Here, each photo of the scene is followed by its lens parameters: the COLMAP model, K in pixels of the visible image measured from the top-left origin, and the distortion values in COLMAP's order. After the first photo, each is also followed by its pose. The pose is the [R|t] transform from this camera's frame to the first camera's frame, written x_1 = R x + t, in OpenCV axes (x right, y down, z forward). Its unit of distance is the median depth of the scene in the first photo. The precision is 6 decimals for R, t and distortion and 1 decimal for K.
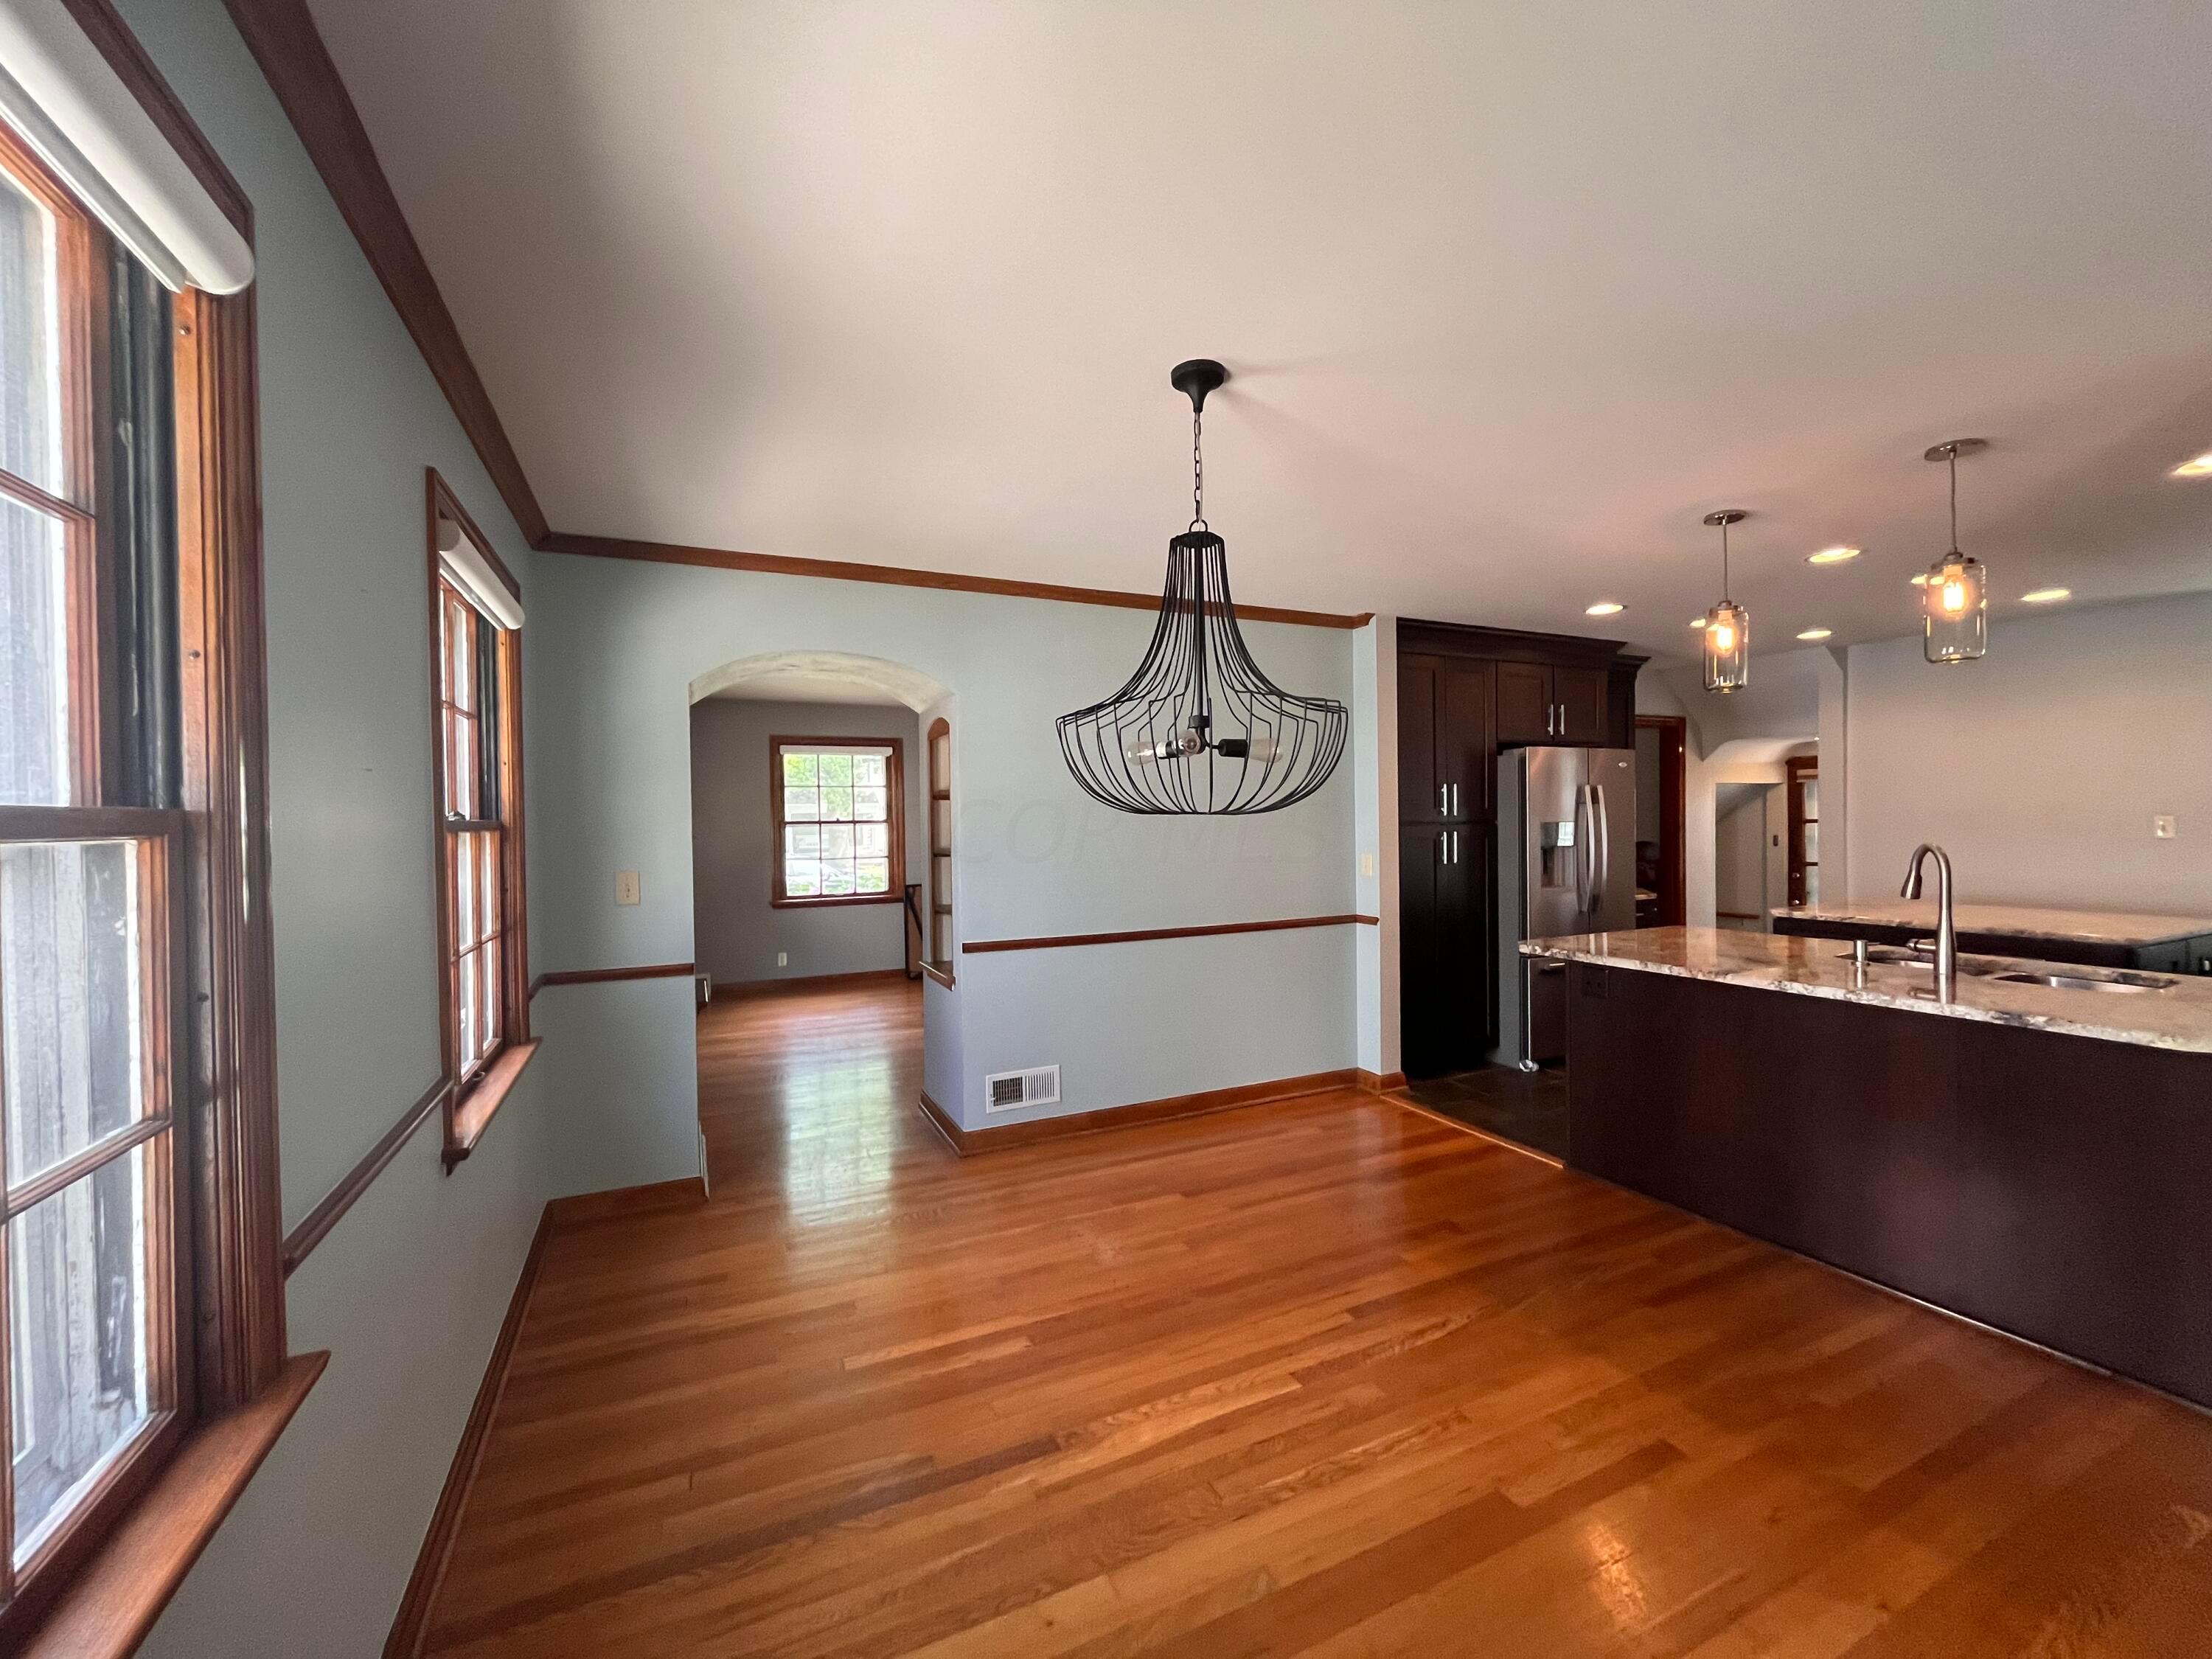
lens RADIAL K [[894.1, 0, 1099.9], [0, 894.1, 826.7], [0, 0, 1]] dist [-0.001507, -0.000345]
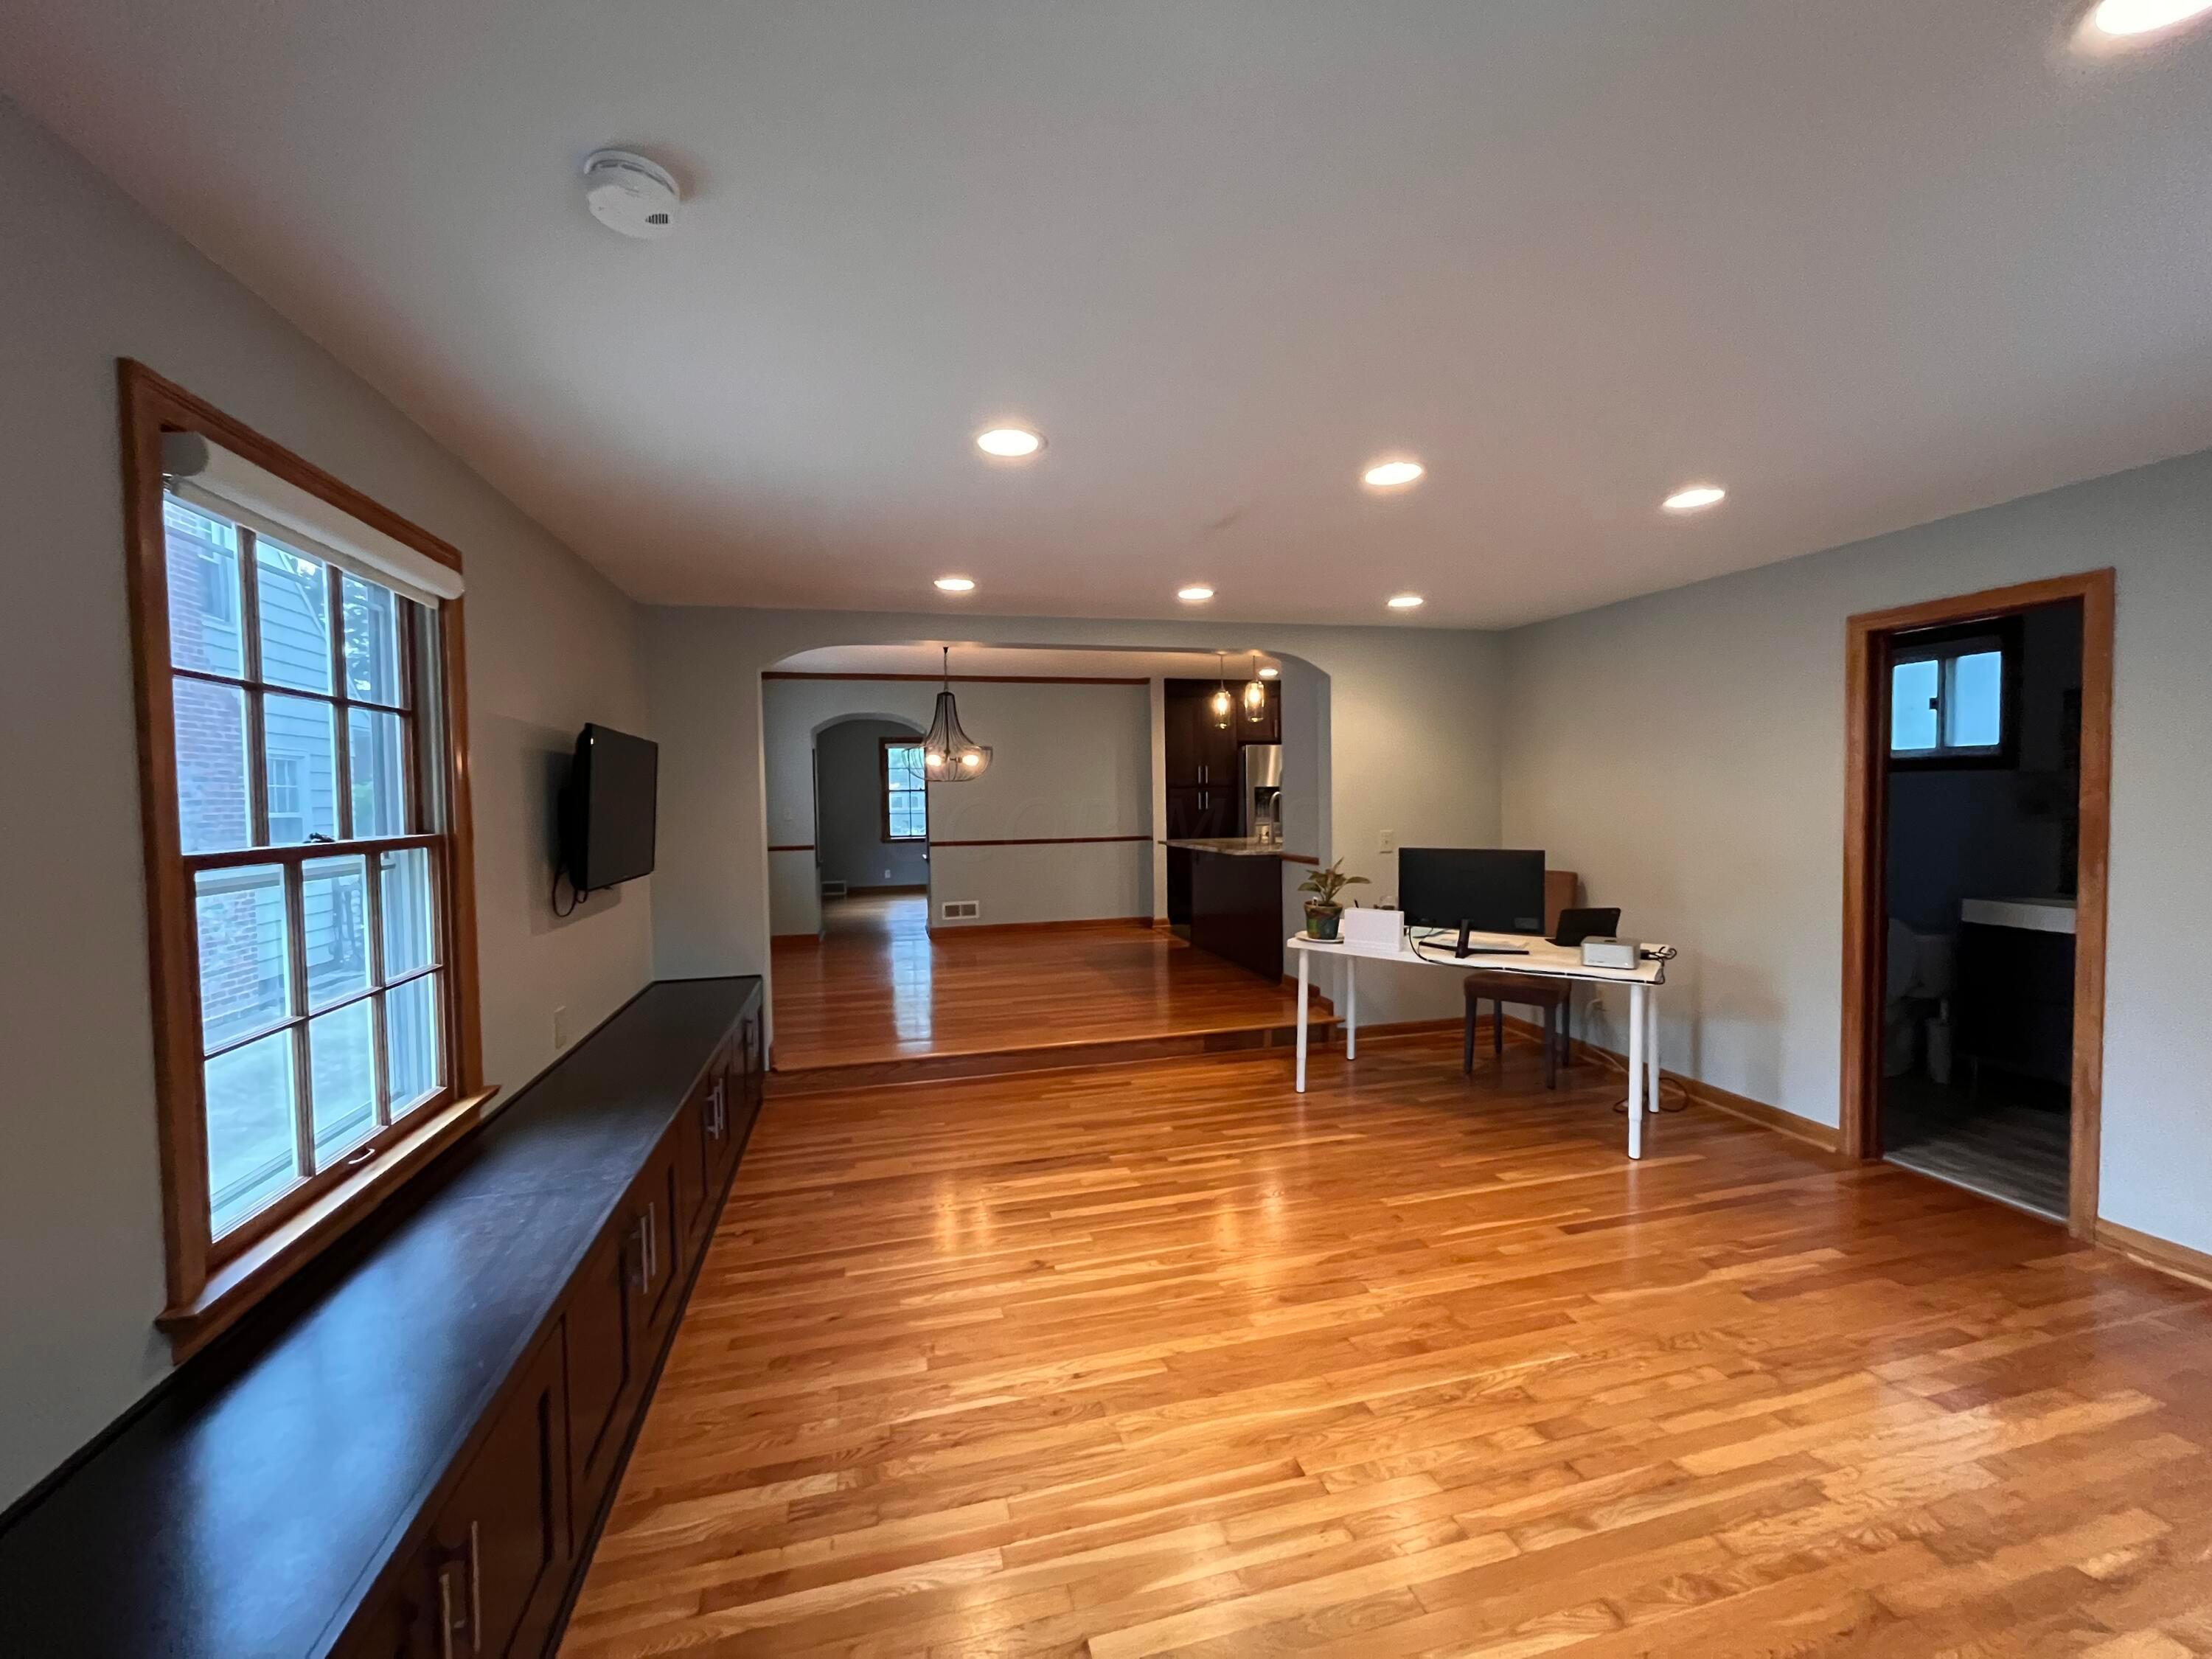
lens RADIAL K [[894.1, 0, 1103.2], [0, 894.1, 829.4], [0, 0, 1]] dist [-0.001507, -0.000345]
pose [[0.983954, 0.003369, -0.178389, 0.668492], [0.002146, 0.999526, 0.030717, 0.034299], [0.178408, -0.030607, 0.983480, -1.103054]]
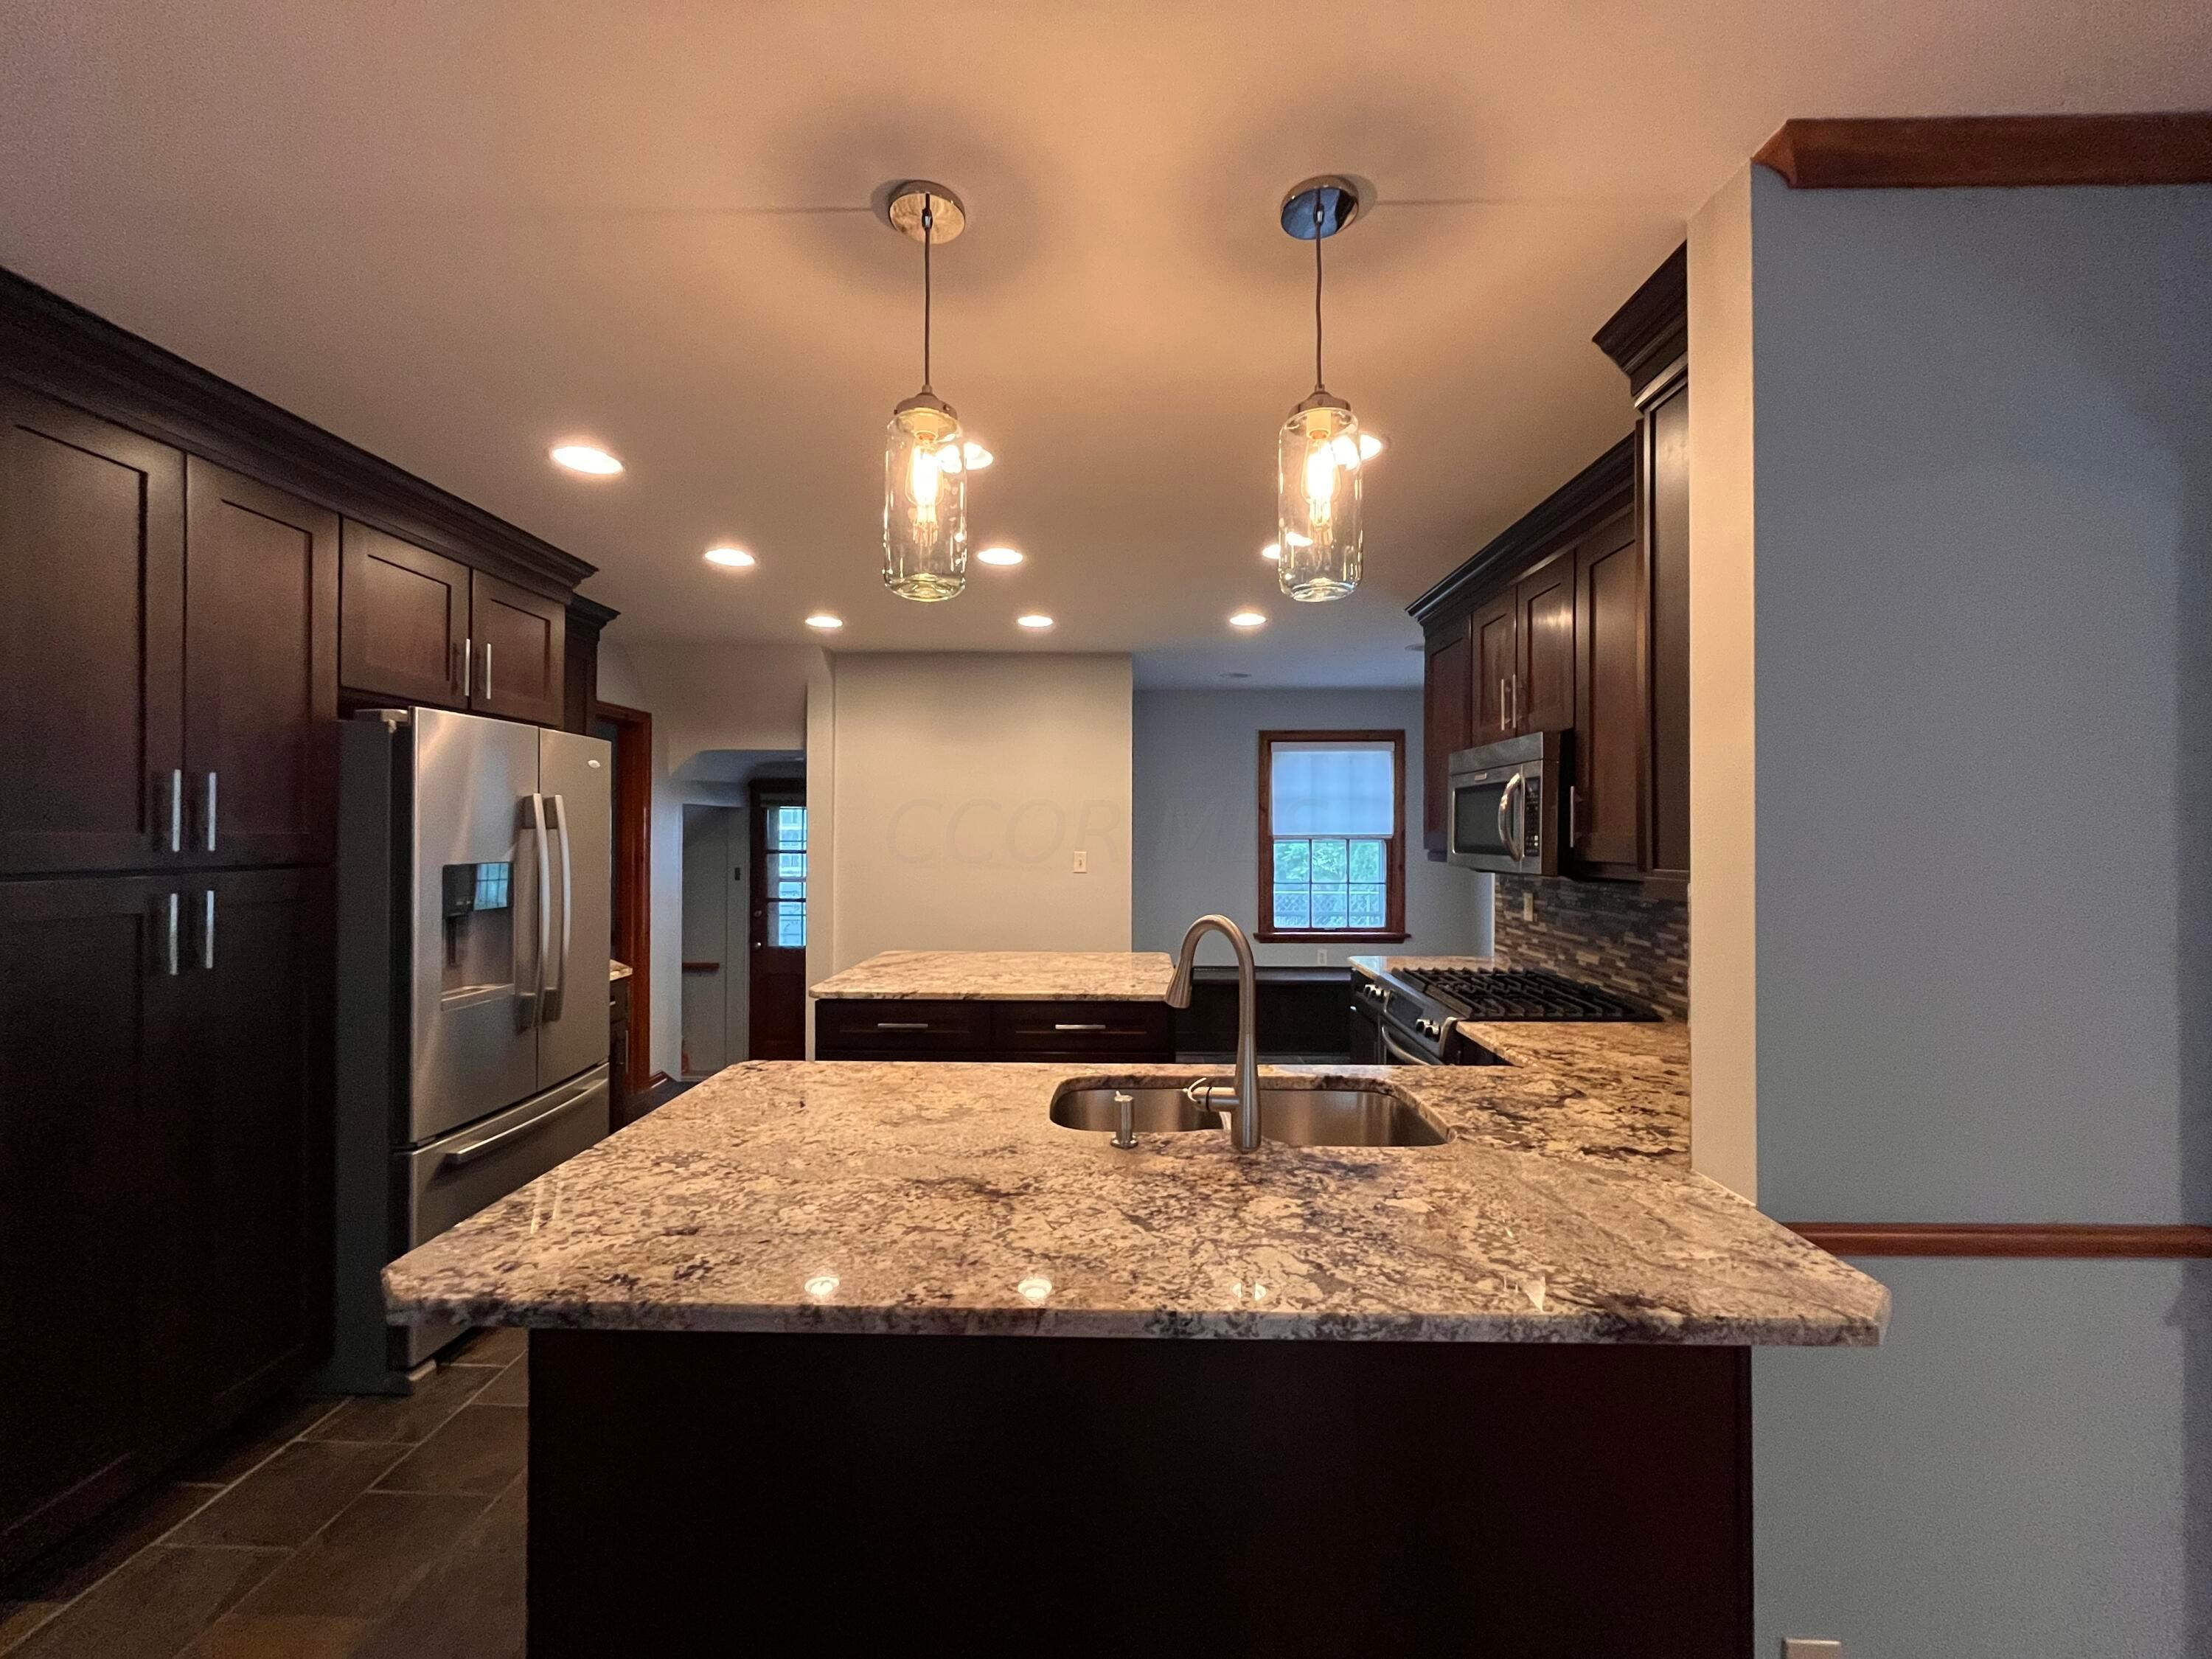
lens RADIAL K [[894.1, 0, 1103.2], [0, 894.1, 830.0], [0, 0, 1]] dist [-0.001507, -0.000345]
pose [[0.443079, 0.018968, 0.896282, 0.277140], [-0.001271, 0.999788, -0.020530, -0.018918], [-0.896482, 0.007957, 0.443009, 0.593575]]
